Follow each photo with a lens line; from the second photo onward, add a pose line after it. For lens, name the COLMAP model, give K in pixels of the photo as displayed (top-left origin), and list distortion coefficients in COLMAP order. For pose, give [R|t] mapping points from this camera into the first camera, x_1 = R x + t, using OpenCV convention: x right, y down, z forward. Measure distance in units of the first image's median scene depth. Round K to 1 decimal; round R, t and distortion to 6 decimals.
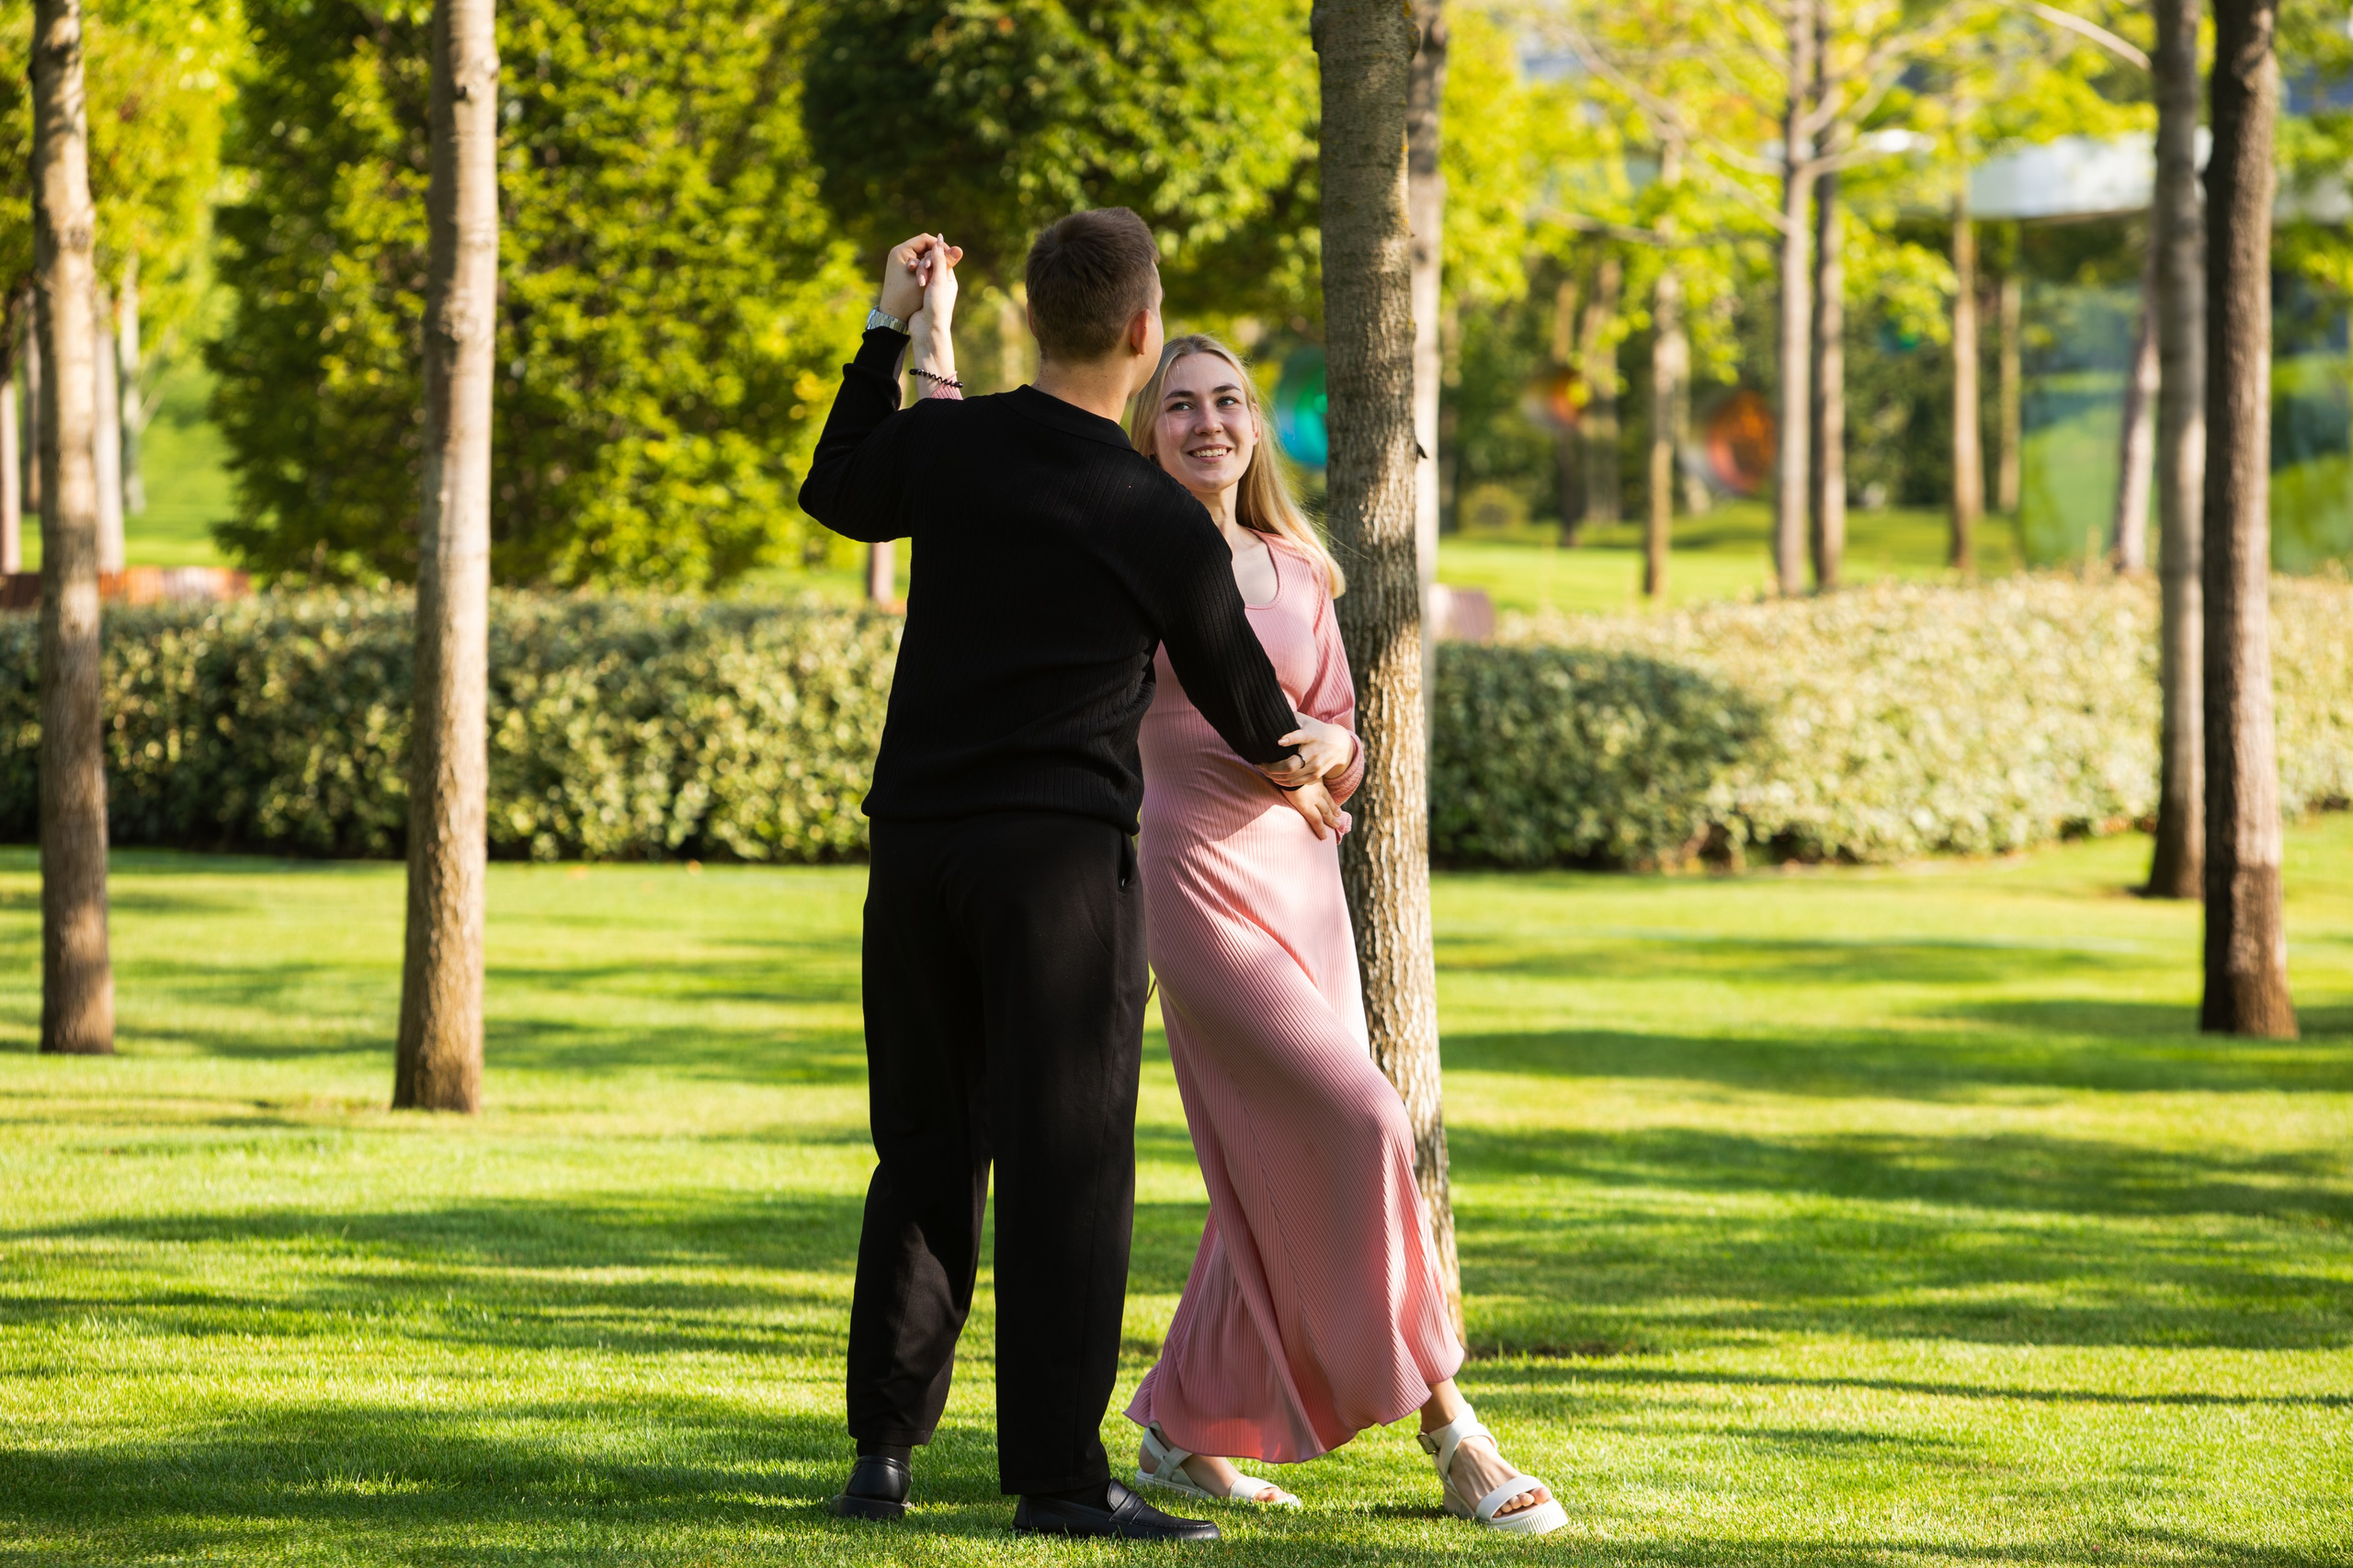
lens RADIAL K [[10434.5, 0, 1176.5], [0, 10434.5, 784.0], [0, 0, 1]] dist [-0.728466, 0.175964]
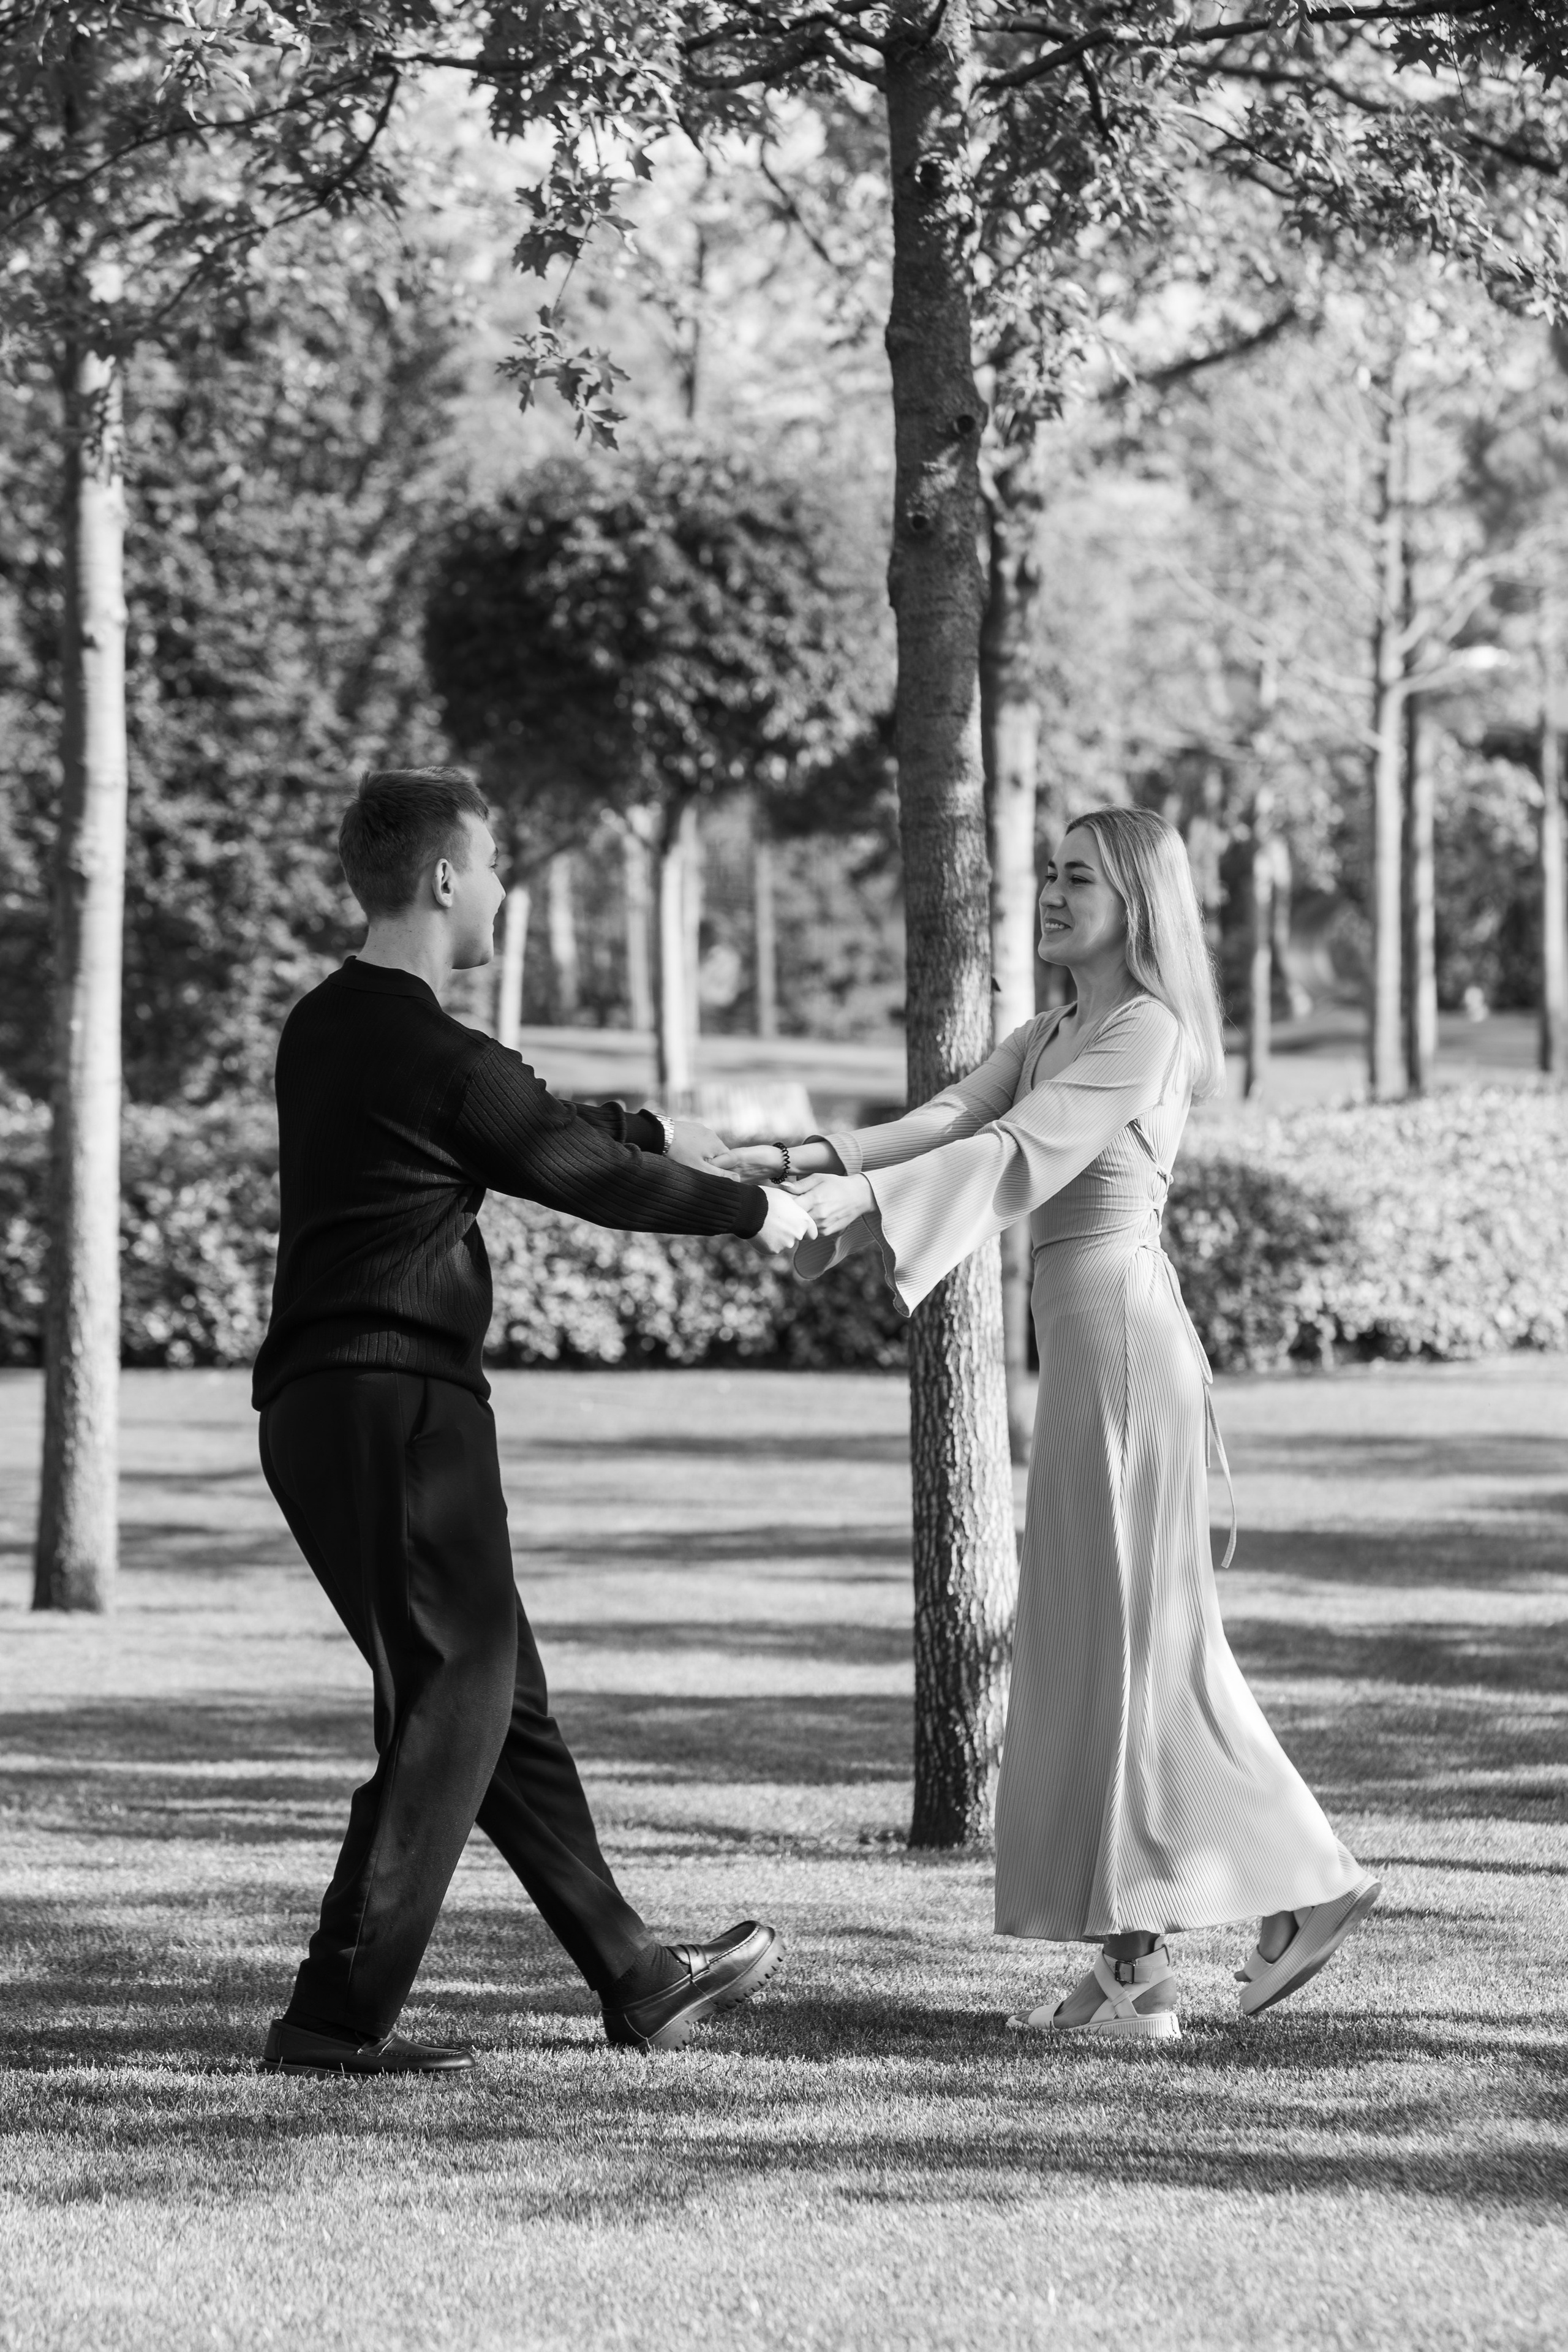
lens RADIAL K [[8925.4, 0, 784.0], [0, 8925.4, 1176.0], [0, 0, 1]] dist [-0.760642, -2.560246]
pose [[0.999807, -0.007330, 0.018248, -0.016532], [0.007745, 0.999711, -0.022739, 0.008971], [-0.018076, 0.022876, 0.999575, 0.111051]]
